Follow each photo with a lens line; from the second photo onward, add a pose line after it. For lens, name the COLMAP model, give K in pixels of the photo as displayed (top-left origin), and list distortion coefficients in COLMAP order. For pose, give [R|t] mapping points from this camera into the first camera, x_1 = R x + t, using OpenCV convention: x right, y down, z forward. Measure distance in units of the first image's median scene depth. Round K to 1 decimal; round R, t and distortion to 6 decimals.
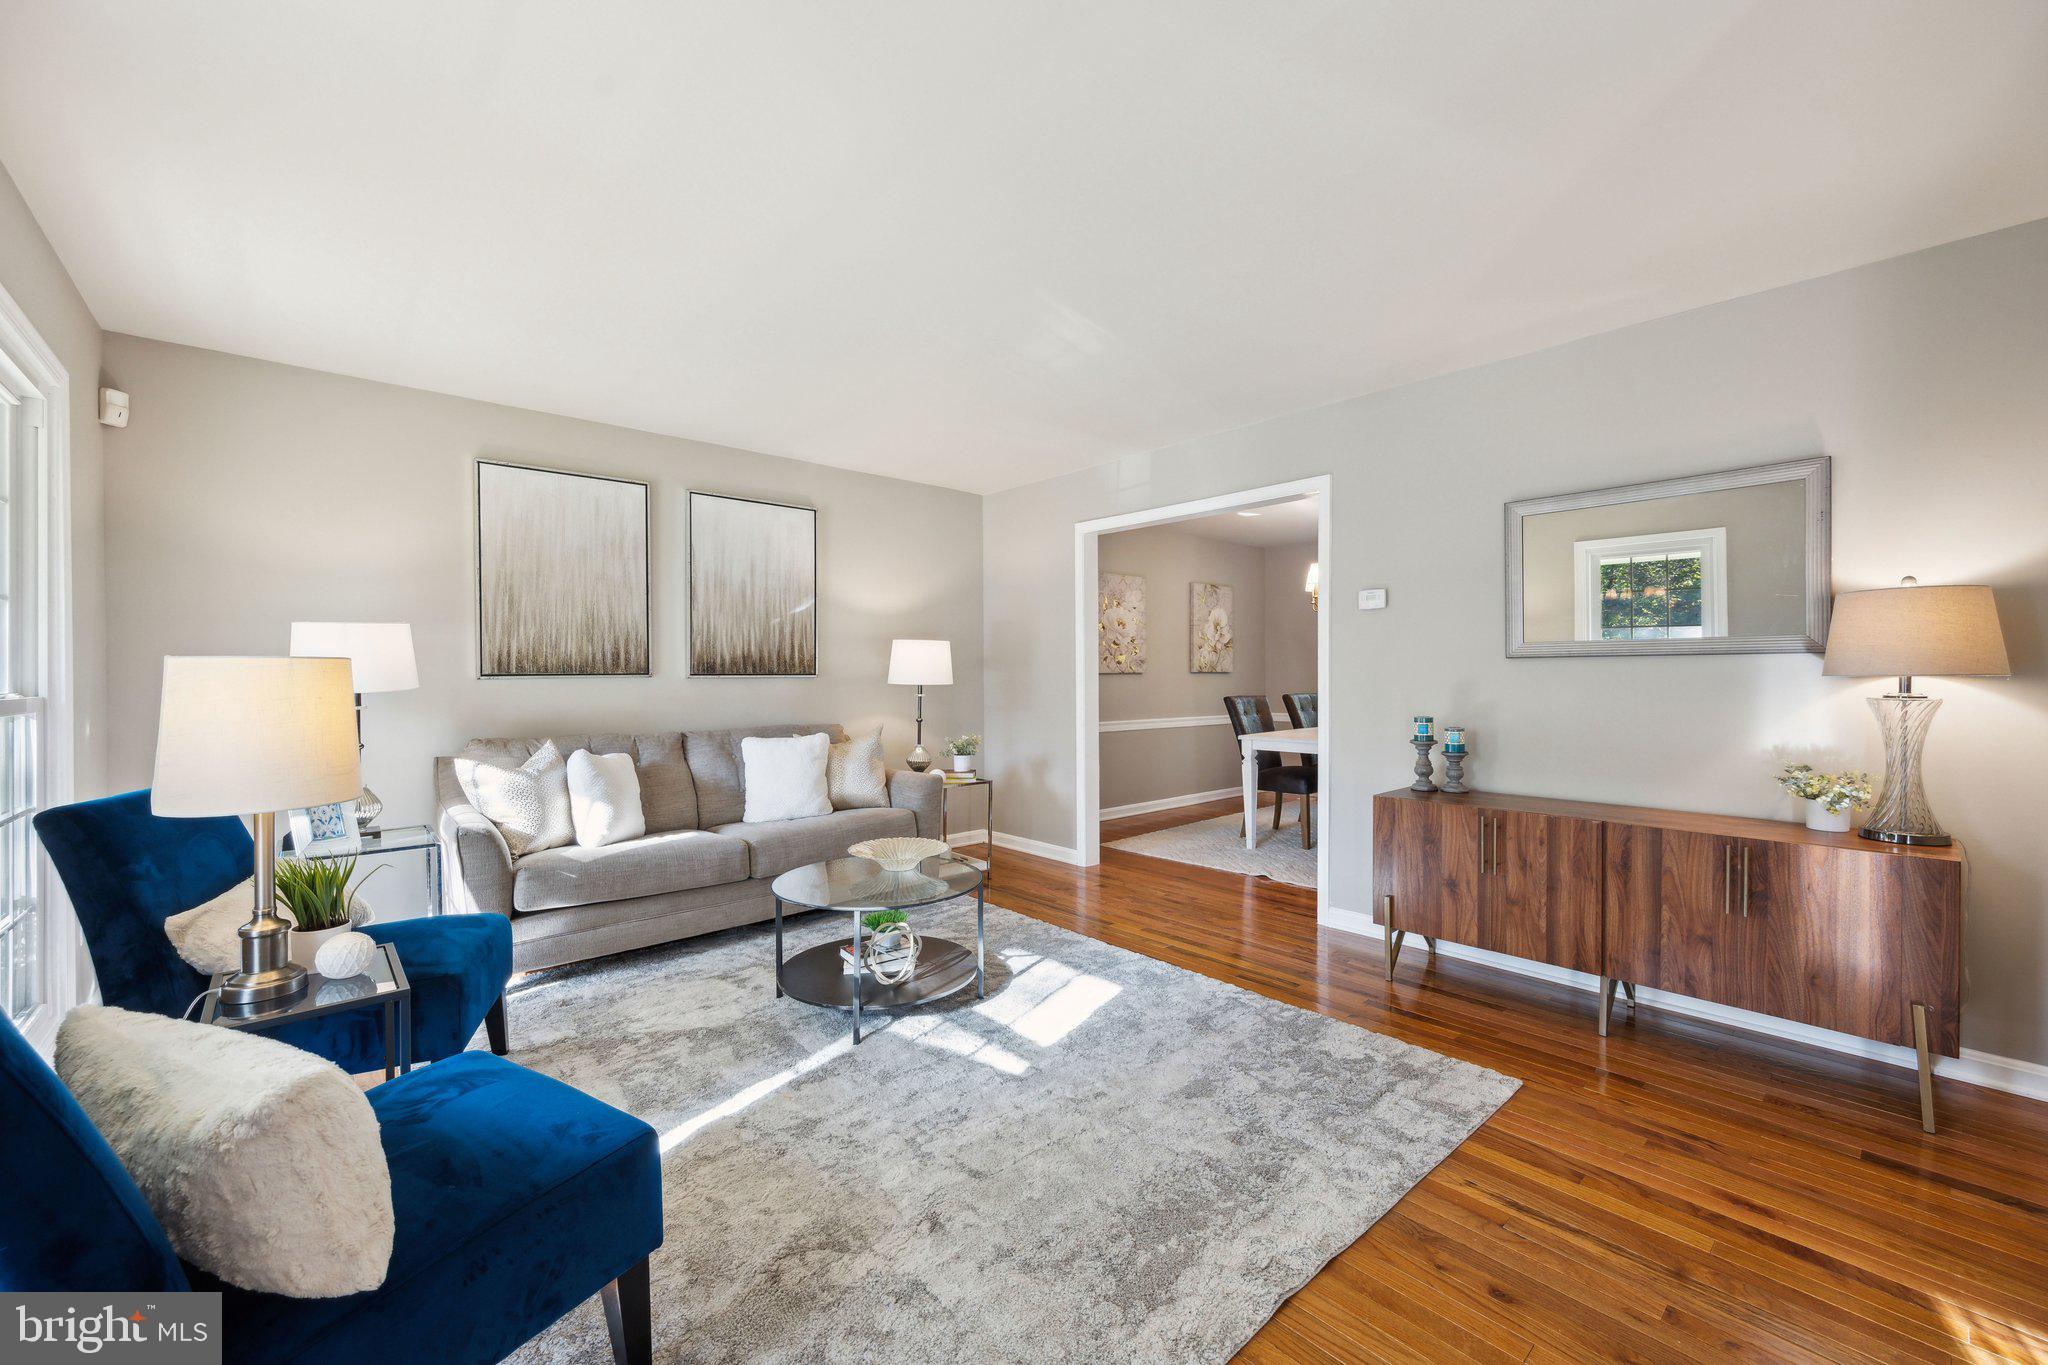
lens RADIAL K [[809.0, 0, 1021.8], [0, 809.0, 676.9], [0, 0, 1]] dist [-0.003212, 0.000003]
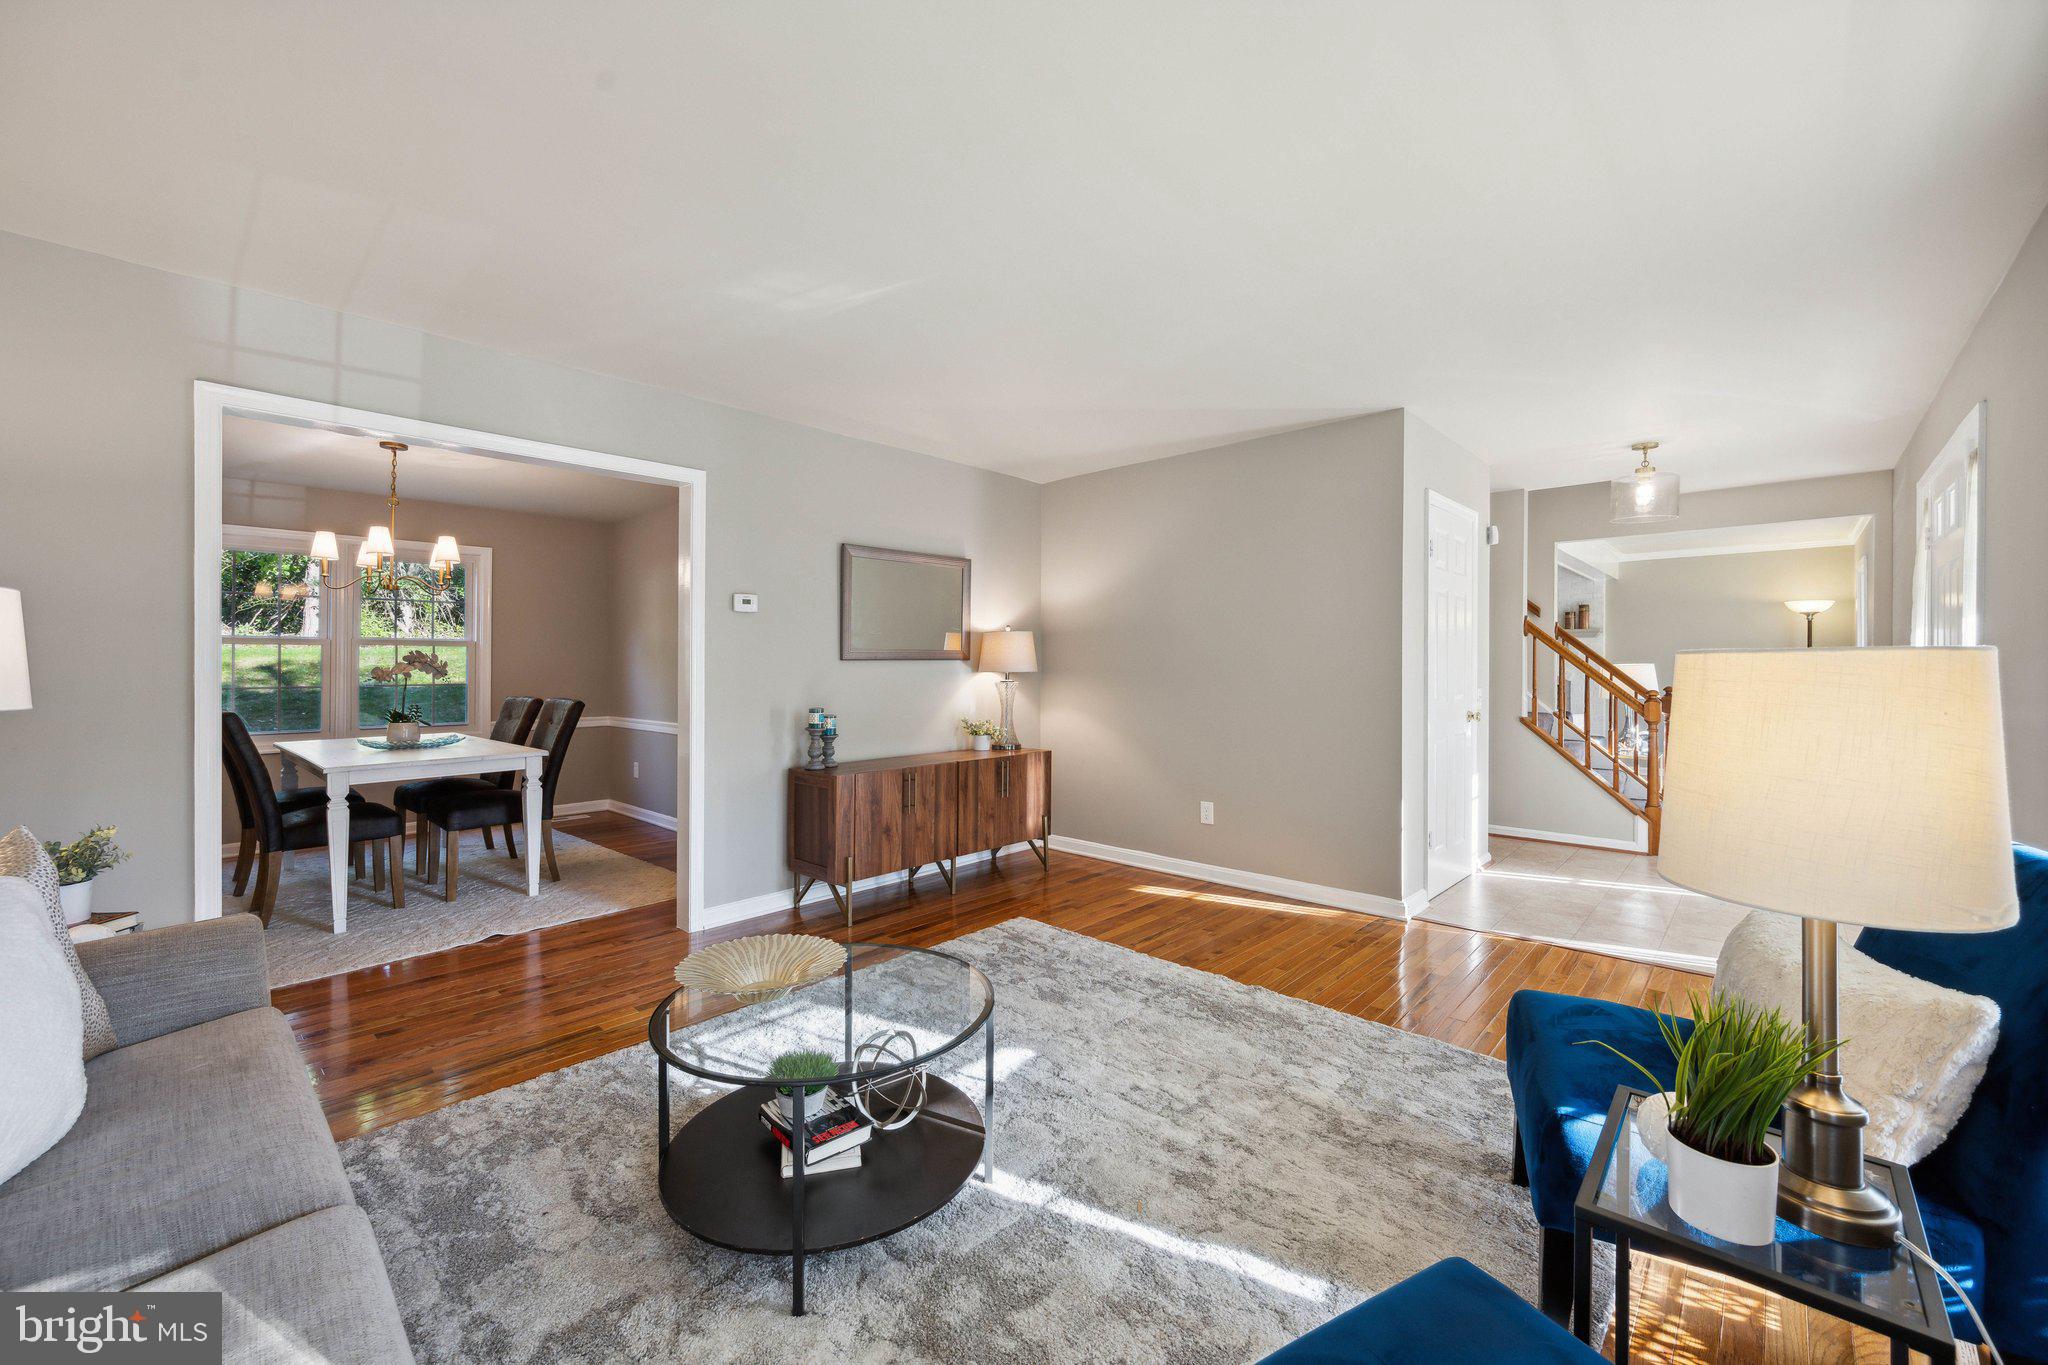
lens RADIAL K [[809.0, 0, 1018.4], [0, 809.0, 672.1], [0, 0, 1]] dist [-0.003212, 0.000003]
pose [[-0.086131, -0.008861, 0.996244, -0.904270], [0.005083, 0.999944, 0.009334, -0.018274], [-0.996271, 0.005868, -0.086081, 0.995557]]
